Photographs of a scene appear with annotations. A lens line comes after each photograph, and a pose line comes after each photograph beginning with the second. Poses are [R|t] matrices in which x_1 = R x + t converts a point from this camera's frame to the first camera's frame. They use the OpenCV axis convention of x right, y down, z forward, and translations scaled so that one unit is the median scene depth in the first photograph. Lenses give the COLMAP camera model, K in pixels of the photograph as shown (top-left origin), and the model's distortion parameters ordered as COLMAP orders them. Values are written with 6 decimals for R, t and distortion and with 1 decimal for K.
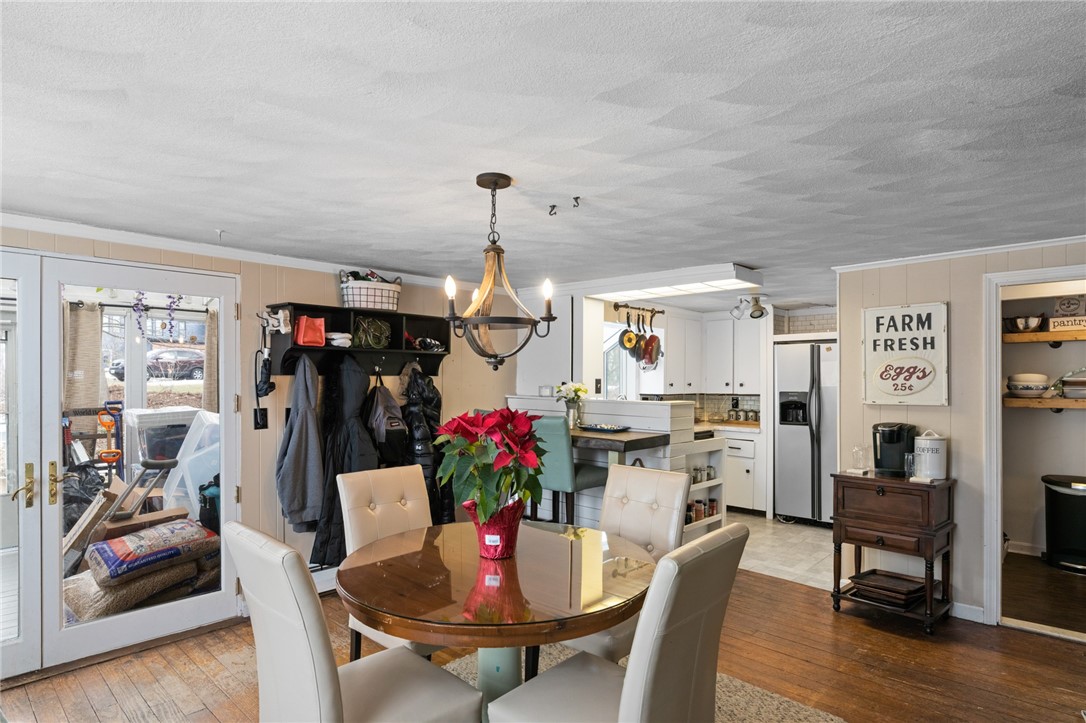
lens RADIAL K [[629.4, 0, 534.6], [0, 629.4, 379.0], [0, 0, 1]] dist [-0.000555, 0.000068]
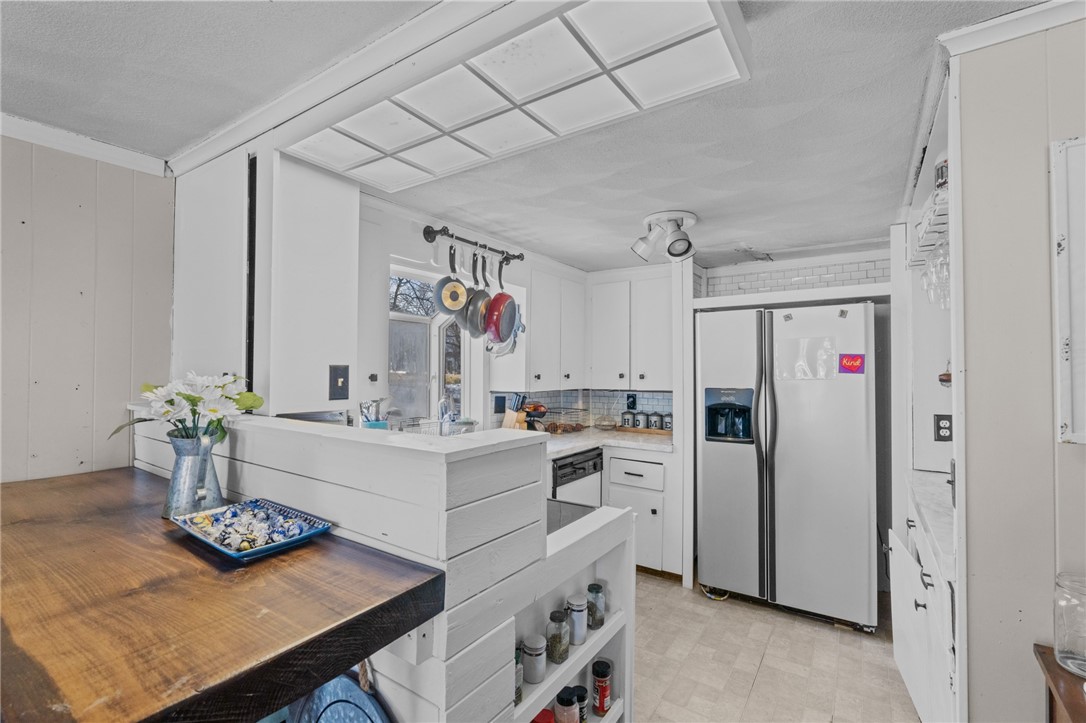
lens RADIAL K [[492.9, 0, 543.5], [0, 492.9, 364.1], [0, 0, 1]] dist [-0.011630, 0.003732]
pose [[0.987102, 0.001903, 0.160079, 0.153829], [0.000030, 0.999927, -0.012069, 0.002408], [-0.160091, 0.011918, 0.987030, 0.545684]]
